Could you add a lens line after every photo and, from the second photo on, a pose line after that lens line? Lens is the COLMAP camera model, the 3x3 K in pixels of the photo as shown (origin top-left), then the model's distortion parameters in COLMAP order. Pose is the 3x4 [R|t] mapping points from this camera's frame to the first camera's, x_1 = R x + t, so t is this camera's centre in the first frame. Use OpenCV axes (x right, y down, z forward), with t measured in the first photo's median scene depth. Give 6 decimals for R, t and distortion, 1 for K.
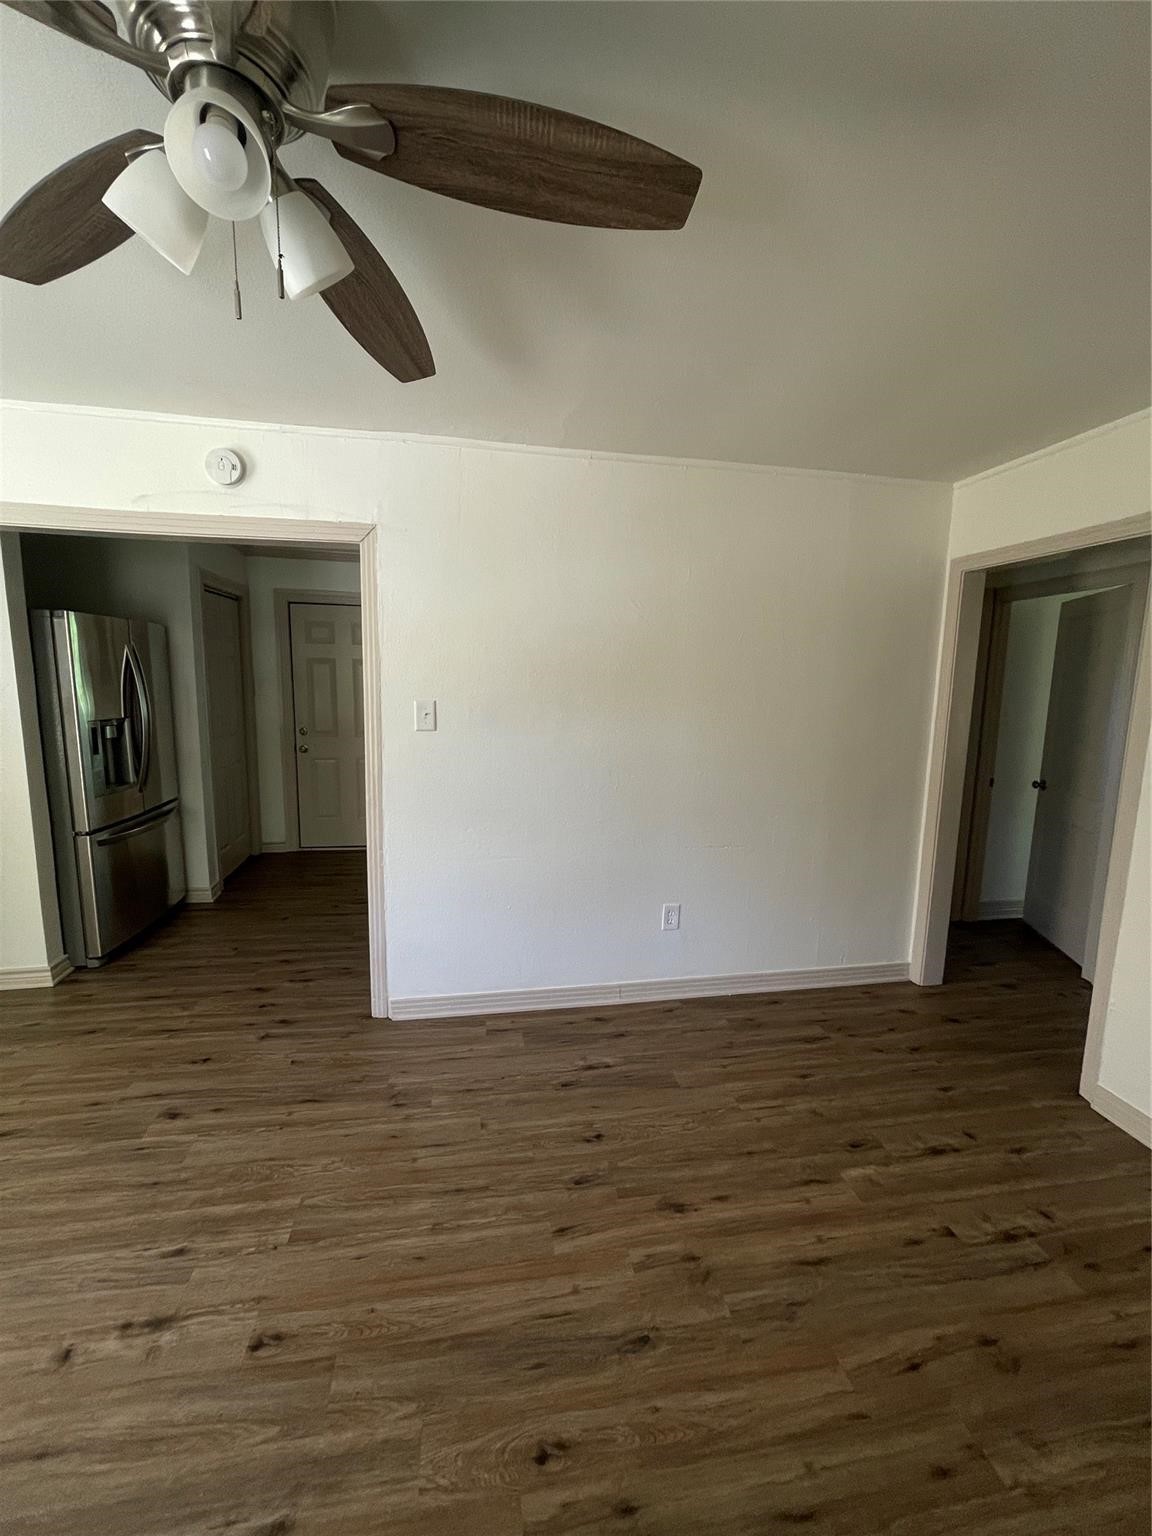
lens RADIAL K [[617.0, 0, 570.8], [0, 617.0, 767.3], [0, 0, 1]] dist [0.001358, -0.000187]
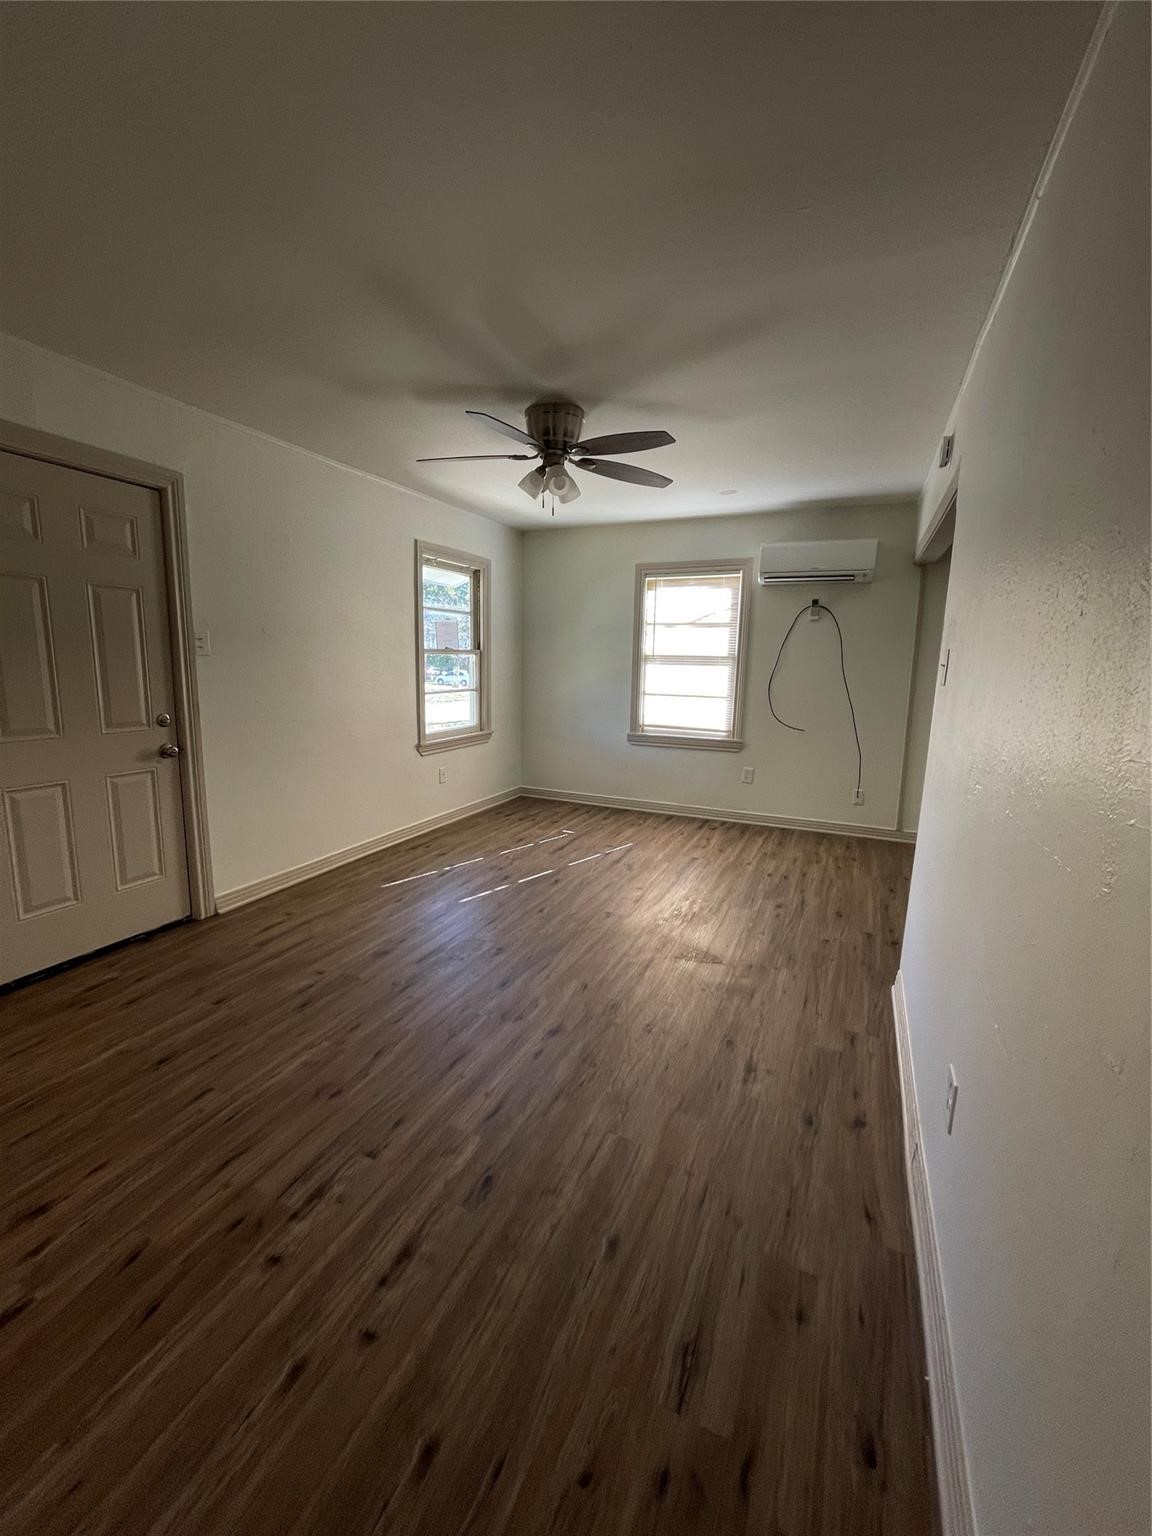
lens RADIAL K [[617.0, 0, 574.6], [0, 617.0, 762.1], [0, 0, 1]] dist [0.001358, -0.000187]
pose [[-0.562939, 0.112986, -0.818739, 0.940292], [-0.142766, 0.962428, 0.230977, -0.099200], [0.814075, 0.246914, -0.525657, 1.310653]]
